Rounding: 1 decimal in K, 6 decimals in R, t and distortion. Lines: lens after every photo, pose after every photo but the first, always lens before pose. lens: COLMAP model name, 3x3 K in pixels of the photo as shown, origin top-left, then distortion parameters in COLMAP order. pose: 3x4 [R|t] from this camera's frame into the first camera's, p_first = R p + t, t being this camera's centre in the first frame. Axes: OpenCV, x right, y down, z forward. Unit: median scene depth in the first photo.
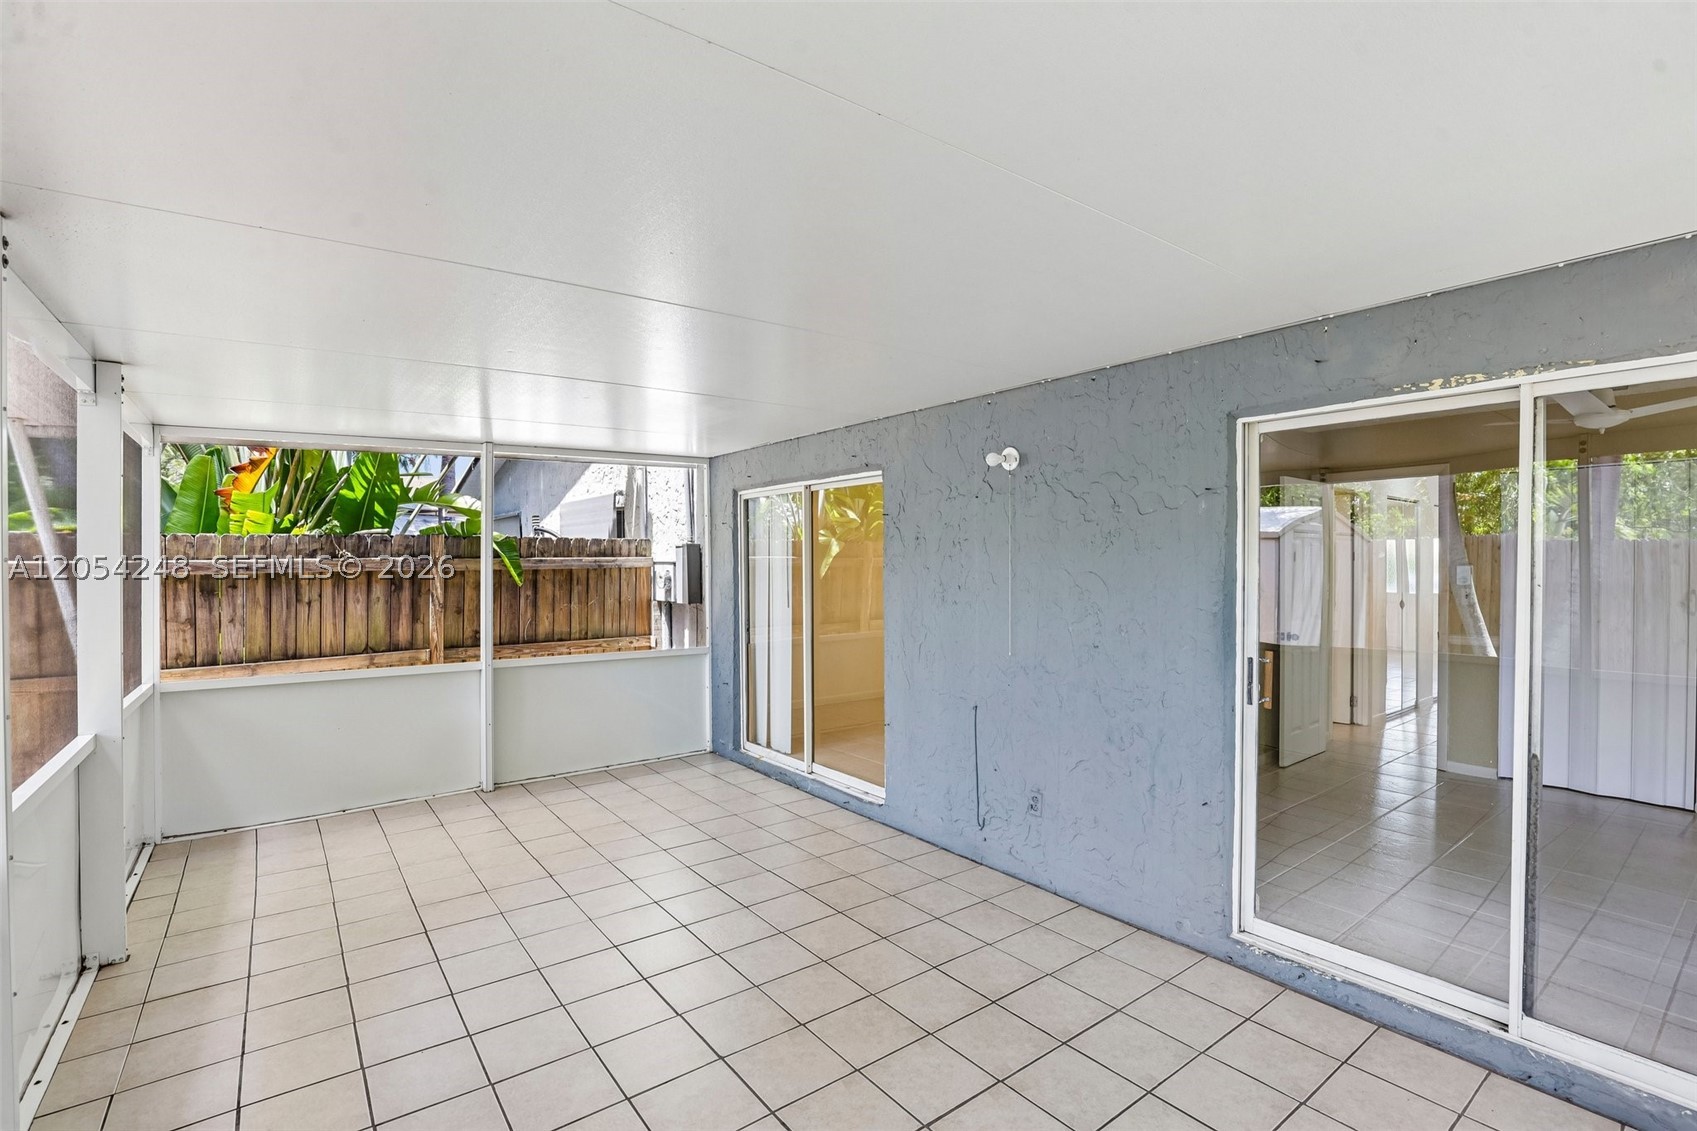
lens RADIAL K [[778.9, 0, 854.8], [0, 778.9, 565.8], [0, 0, 1]] dist [-0.030362, 0.004607]
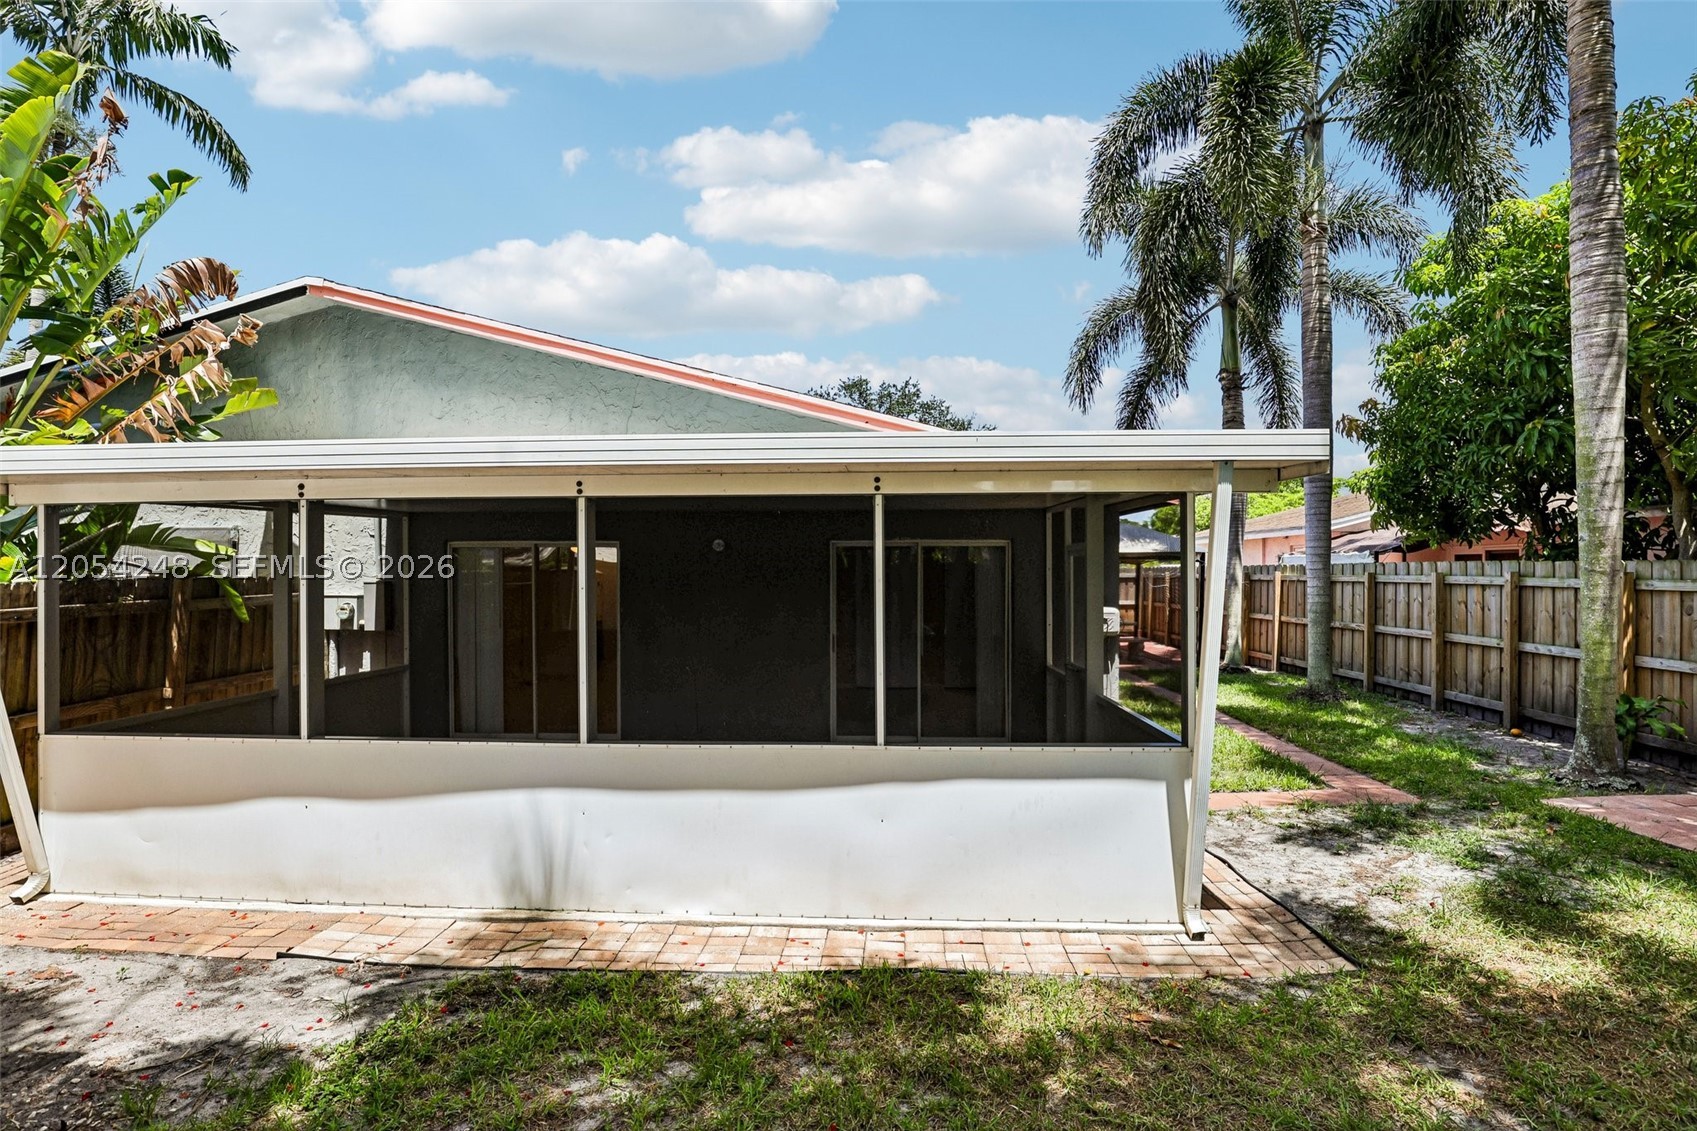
lens RADIAL K [[778.9, 0, 848.6], [0, 778.9, 574.1], [0, 0, 1]] dist [-0.030362, 0.004607]
pose [[0.641984, -0.002042, 0.766715, -0.658724], [0.004010, 0.999992, -0.000694, -0.035227], [-0.766707, 0.003520, 0.641987, -0.320112]]
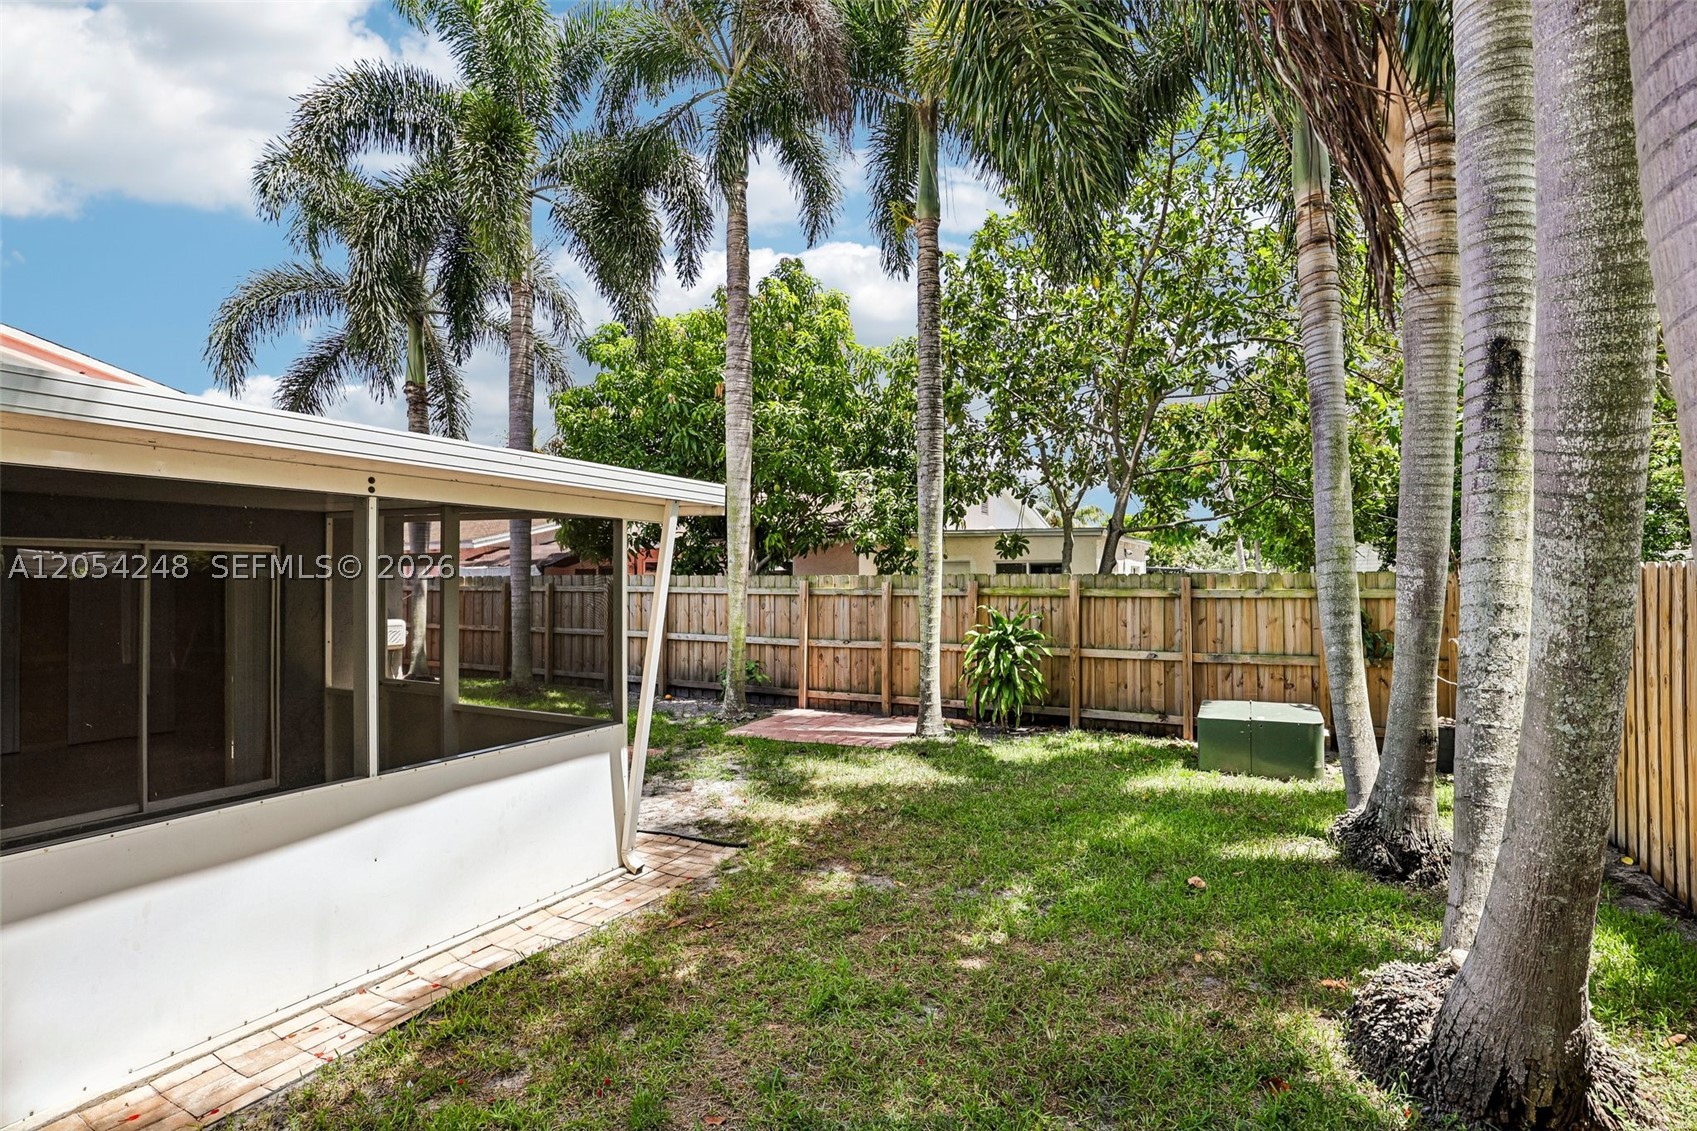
lens RADIAL K [[789.1, 0, 855.3], [0, 789.1, 568.4], [0, 0, 1]] dist [-0.015245, 0.000416]
pose [[-0.407055, 0.017480, 0.913236, -0.825885], [0.006373, 0.999847, -0.016298, -0.036026], [-0.913381, -0.000814, -0.407104, -0.022092]]
